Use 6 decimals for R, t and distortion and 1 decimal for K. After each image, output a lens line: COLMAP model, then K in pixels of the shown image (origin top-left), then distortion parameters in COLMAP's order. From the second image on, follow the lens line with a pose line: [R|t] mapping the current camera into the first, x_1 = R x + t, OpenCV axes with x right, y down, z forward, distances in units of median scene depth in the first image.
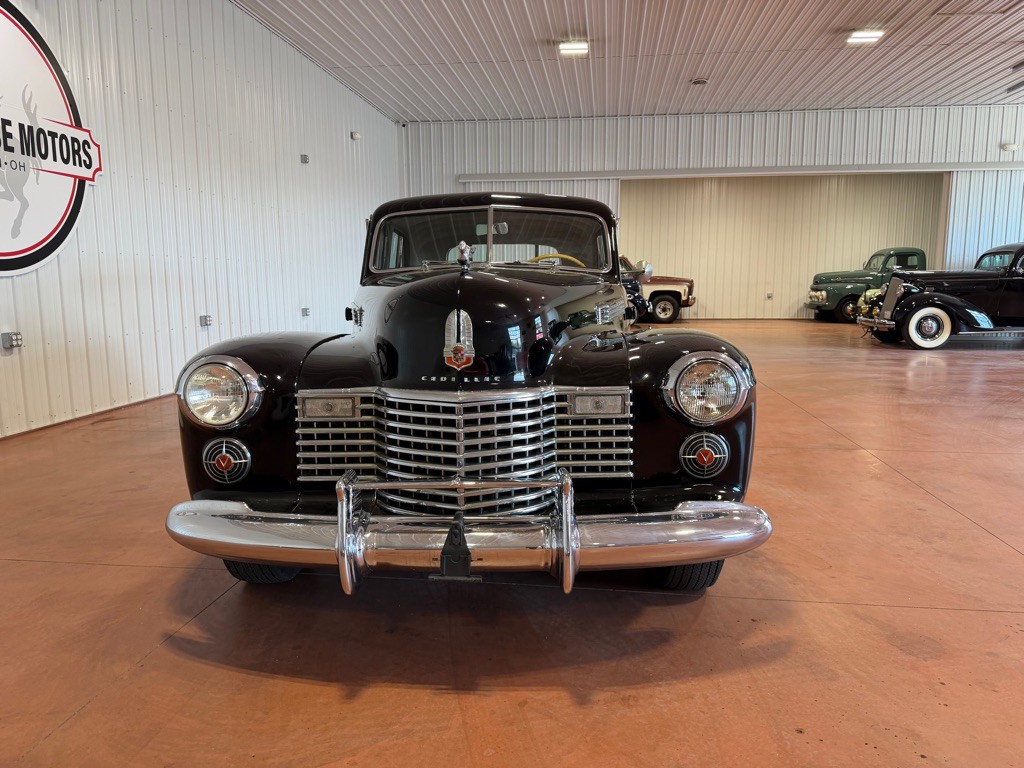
lens RADIAL K [[717.8, 0, 514.0], [0, 717.8, 380.7], [0, 0, 1]] dist [0.049162, -0.072215]
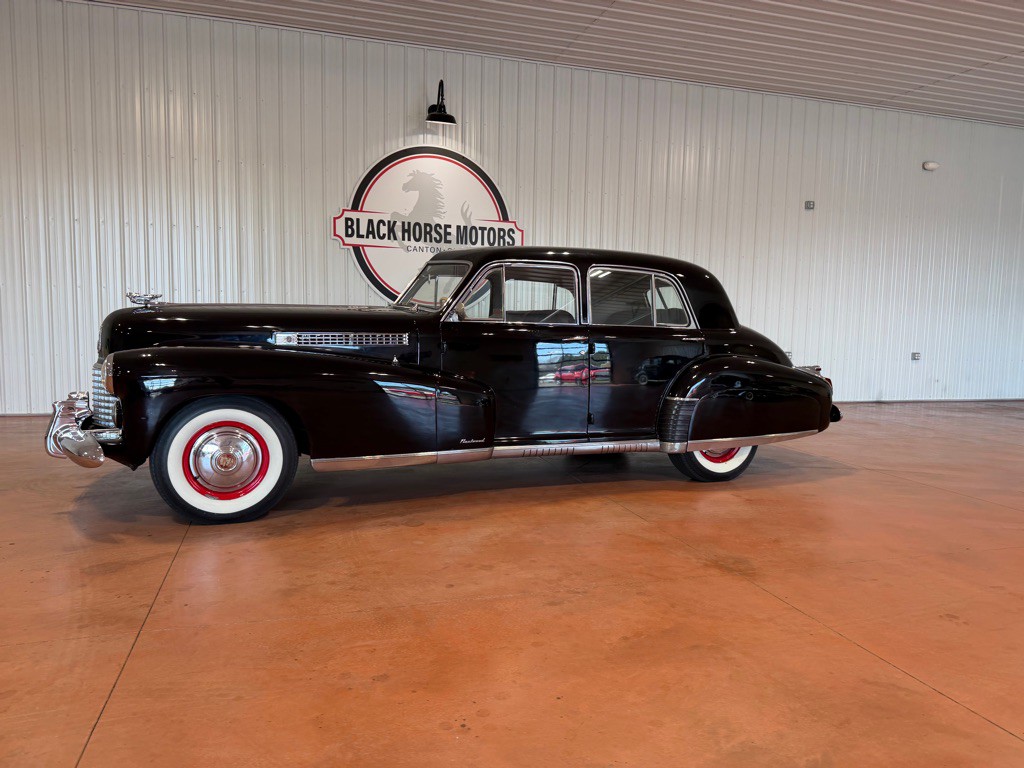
lens RADIAL K [[696.6, 0, 522.3], [0, 696.6, 388.1], [0, 0, 1]] dist [0.115552, -0.180692]
pose [[0.424517, 0.100071, -0.899873, 0.852848], [-0.144779, 0.988588, 0.041637, -0.065989], [0.893770, 0.112607, 0.434160, 0.439368]]
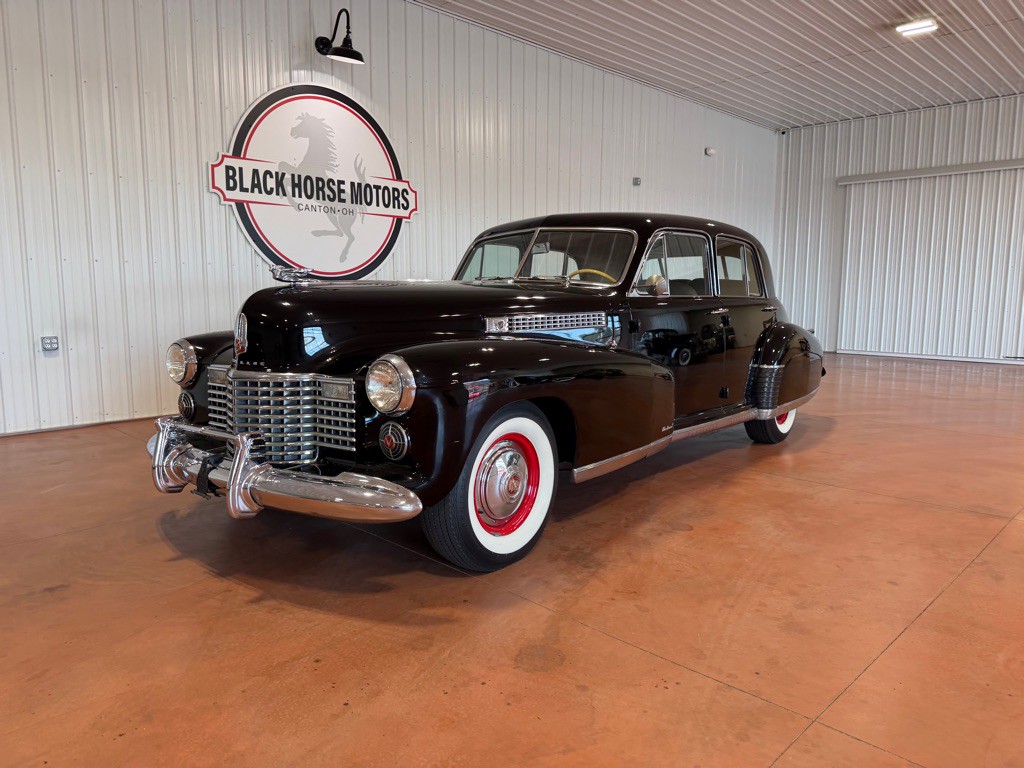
lens RADIAL K [[699.1, 0, 512.0], [0, 699.1, 384.0], [0, 0, 1]] dist [0.119240, -0.242994]
pose [[0.793078, 0.085066, -0.603151, 0.437432], [-0.088852, 0.995765, 0.023608, -0.014446], [0.602605, 0.034868, 0.797277, 0.071921]]
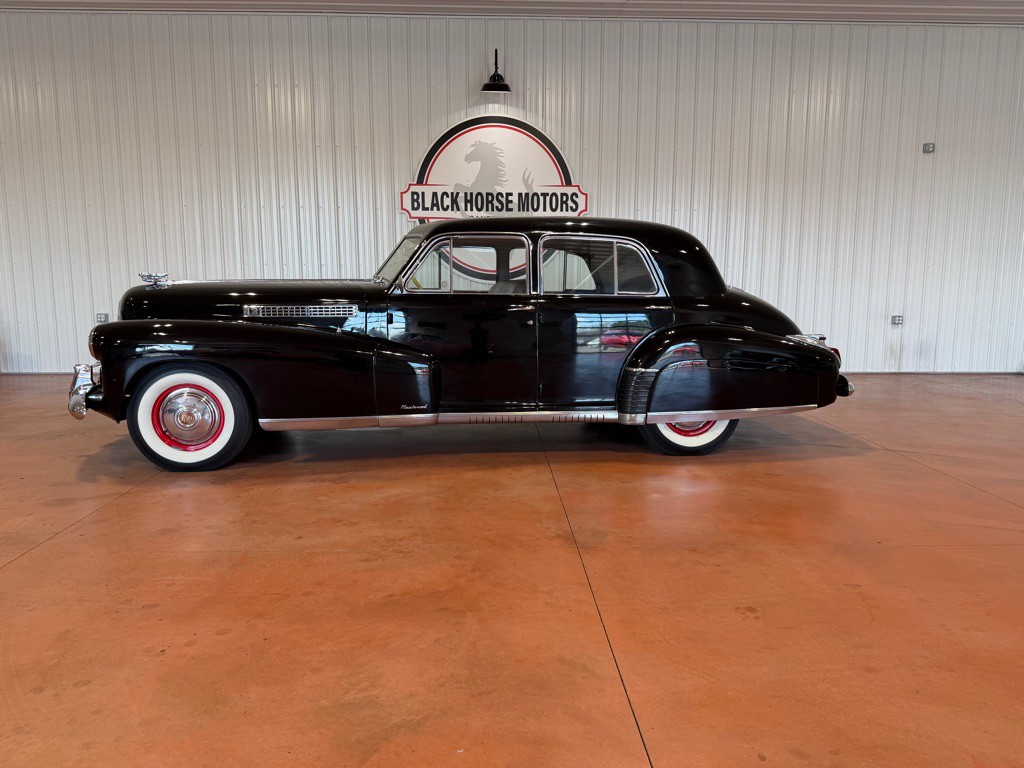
lens RADIAL K [[696.6, 0, 522.3], [0, 696.6, 388.1], [0, 0, 1]] dist [0.115552, -0.180692]
pose [[0.176899, 0.153593, -0.972171, 0.955059], [-0.136118, 0.982075, 0.130389, -0.113914], [0.974771, 0.109264, 0.194635, 0.694683]]
